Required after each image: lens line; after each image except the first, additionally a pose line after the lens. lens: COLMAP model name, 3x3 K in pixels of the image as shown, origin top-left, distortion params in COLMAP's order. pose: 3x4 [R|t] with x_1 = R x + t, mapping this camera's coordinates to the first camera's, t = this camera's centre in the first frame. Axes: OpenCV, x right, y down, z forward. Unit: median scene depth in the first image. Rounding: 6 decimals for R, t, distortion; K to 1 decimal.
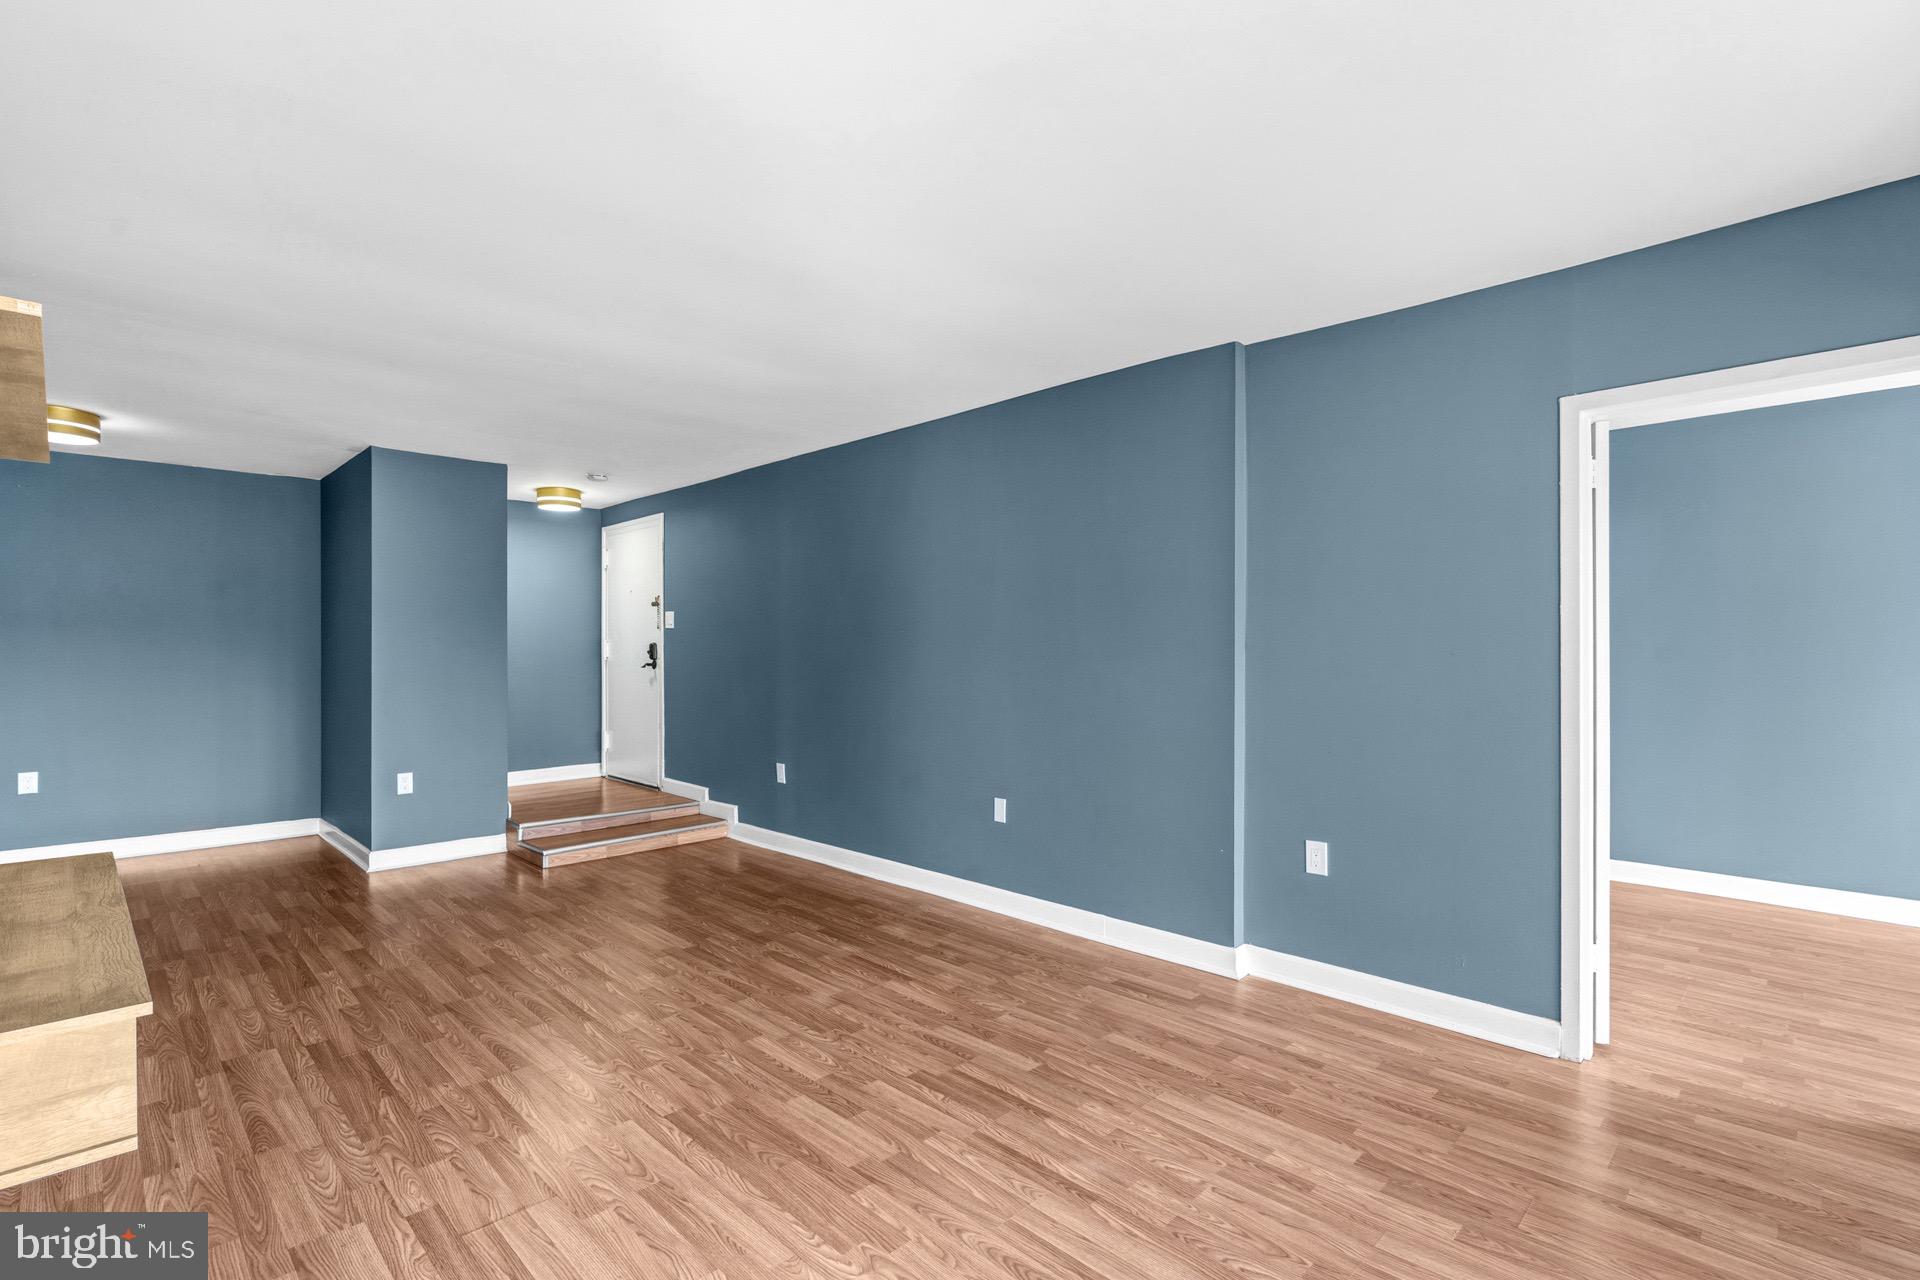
lens RADIAL K [[887.8, 0, 988.4], [0, 887.8, 645.4], [0, 0, 1]] dist [-0.012968, 0.005624]
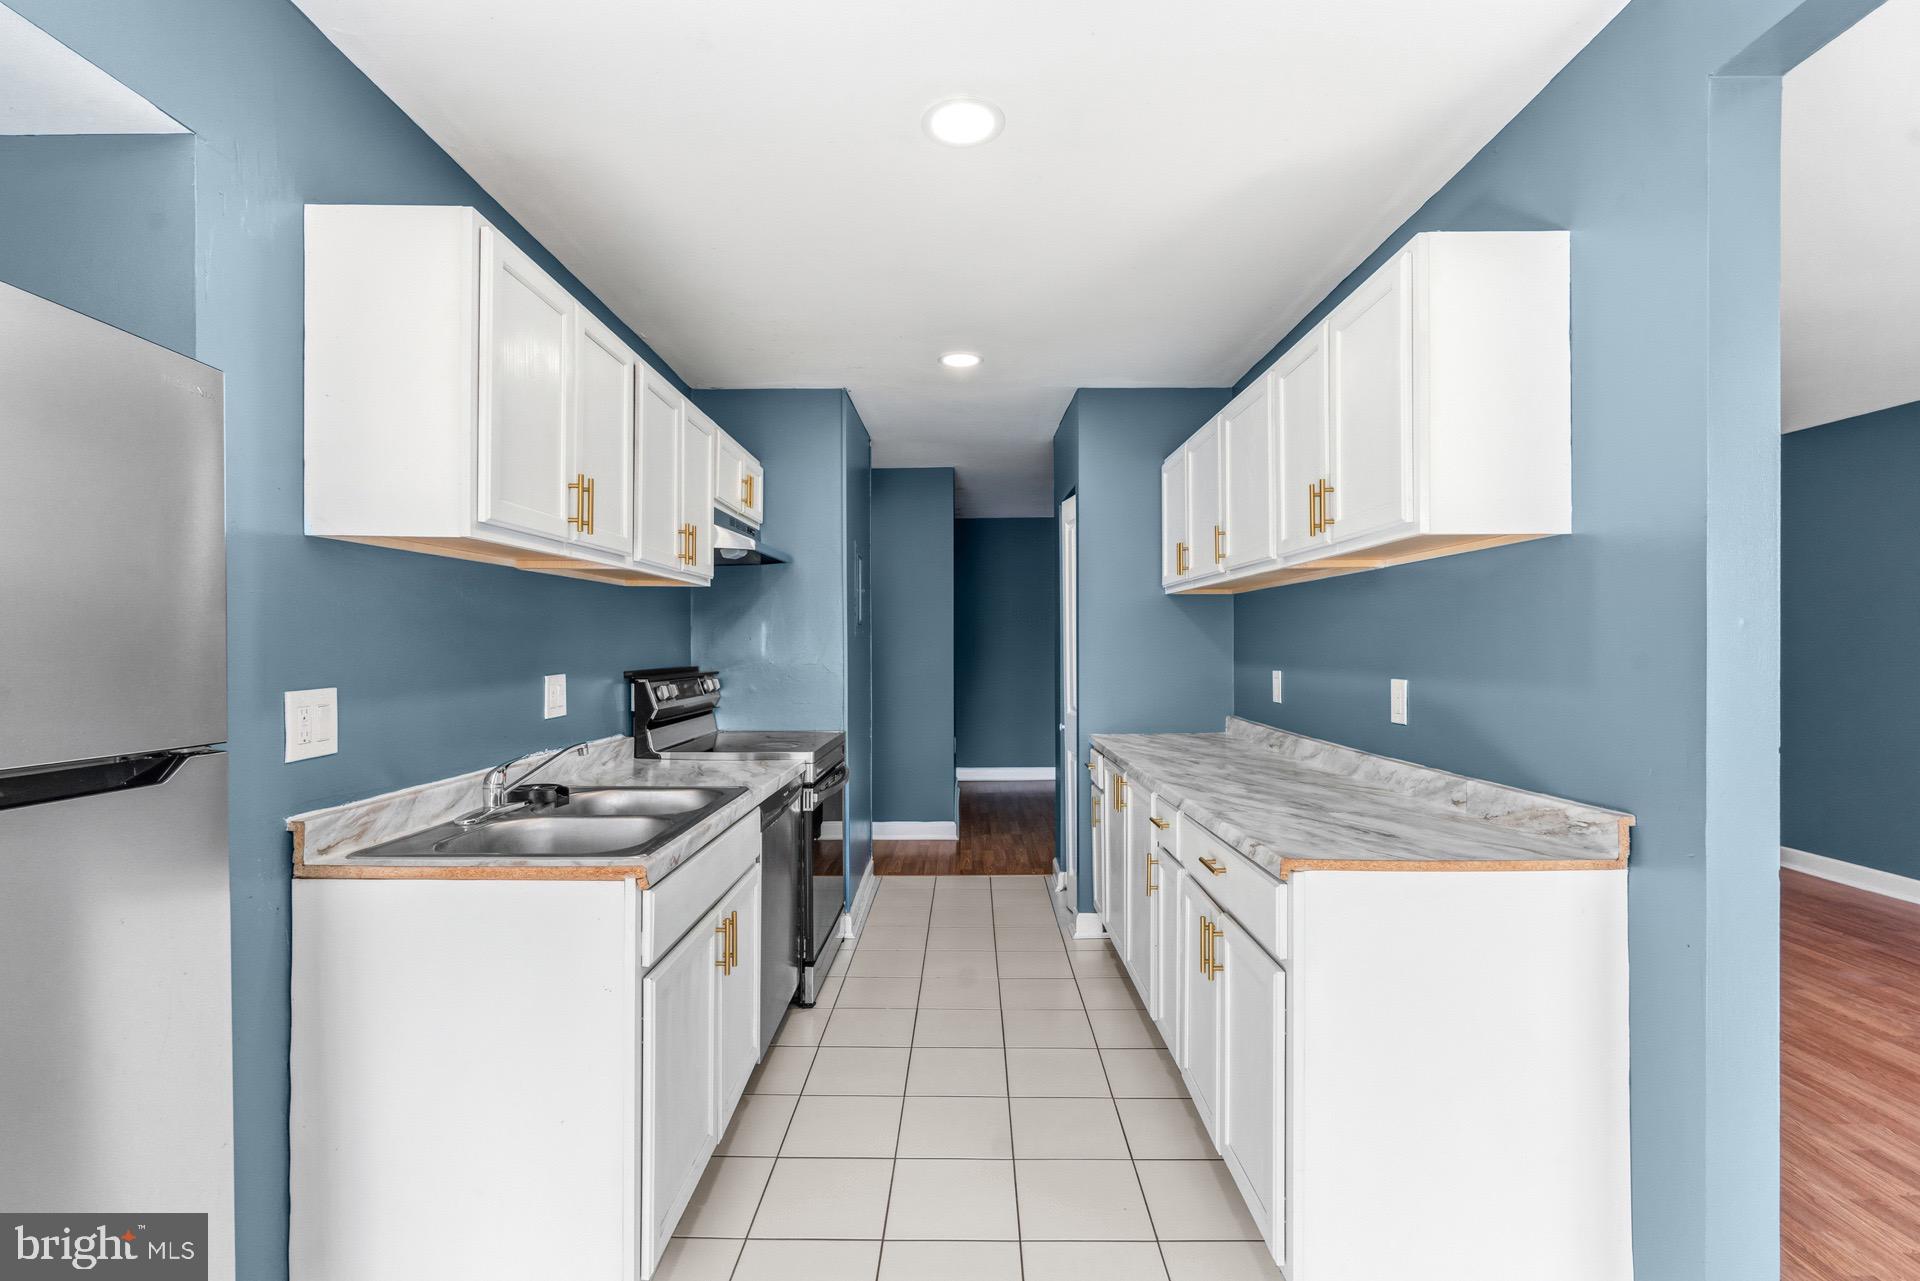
lens RADIAL K [[887.8, 0, 956.5], [0, 887.8, 641.6], [0, 0, 1]] dist [-0.012968, 0.005624]
pose [[0.694566, -0.000722, -0.719429, -0.151196], [0.006279, 0.999967, 0.005059, -0.011971], [0.719402, -0.008032, 0.694548, -0.422673]]
